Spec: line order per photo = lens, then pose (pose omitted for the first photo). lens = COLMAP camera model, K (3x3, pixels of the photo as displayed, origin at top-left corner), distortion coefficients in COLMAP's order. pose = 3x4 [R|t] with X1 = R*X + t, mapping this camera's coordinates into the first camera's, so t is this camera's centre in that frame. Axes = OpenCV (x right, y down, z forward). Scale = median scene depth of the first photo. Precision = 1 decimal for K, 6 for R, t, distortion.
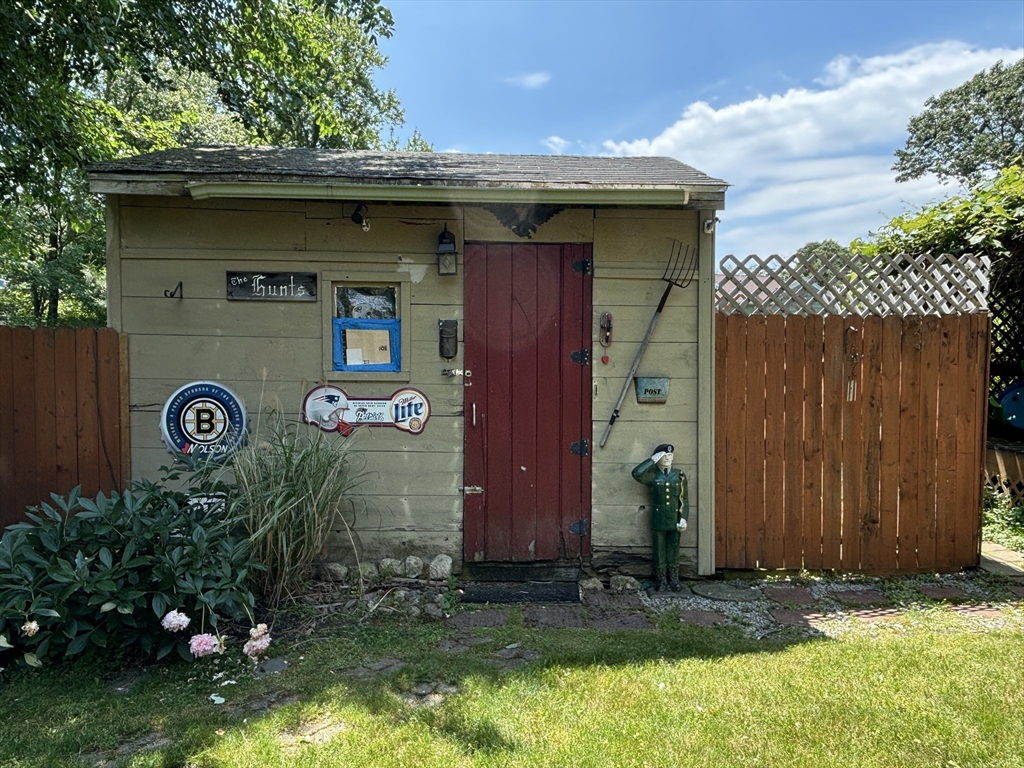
lens RADIAL K [[724.6, 0, 512.5], [0, 724.6, 379.8], [0, 0, 1]] dist [0.003636, 0.001436]
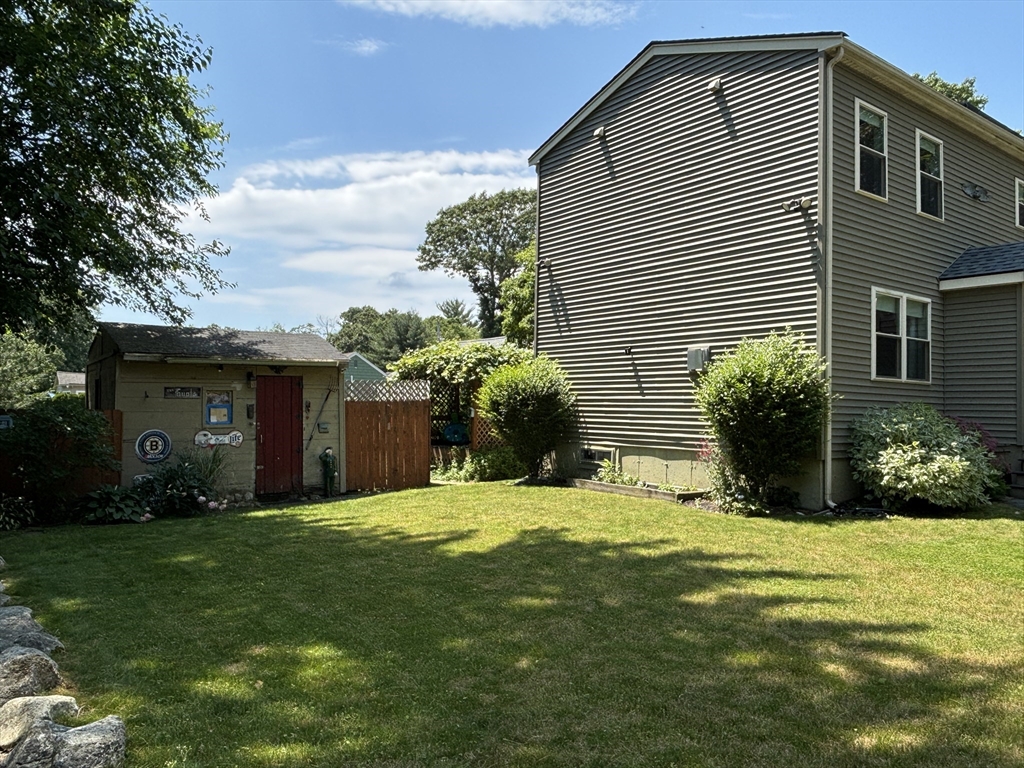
lens RADIAL K [[752.3, 0, 512.0], [0, 752.3, 384.0], [0, 0, 1]] dist [0.050368, -0.098228]
pose [[0.827030, 0.003567, 0.562146, -0.858756], [0.034541, 0.997768, -0.057148, 0.036373], [-0.561096, 0.066680, 0.825061, -1.860290]]
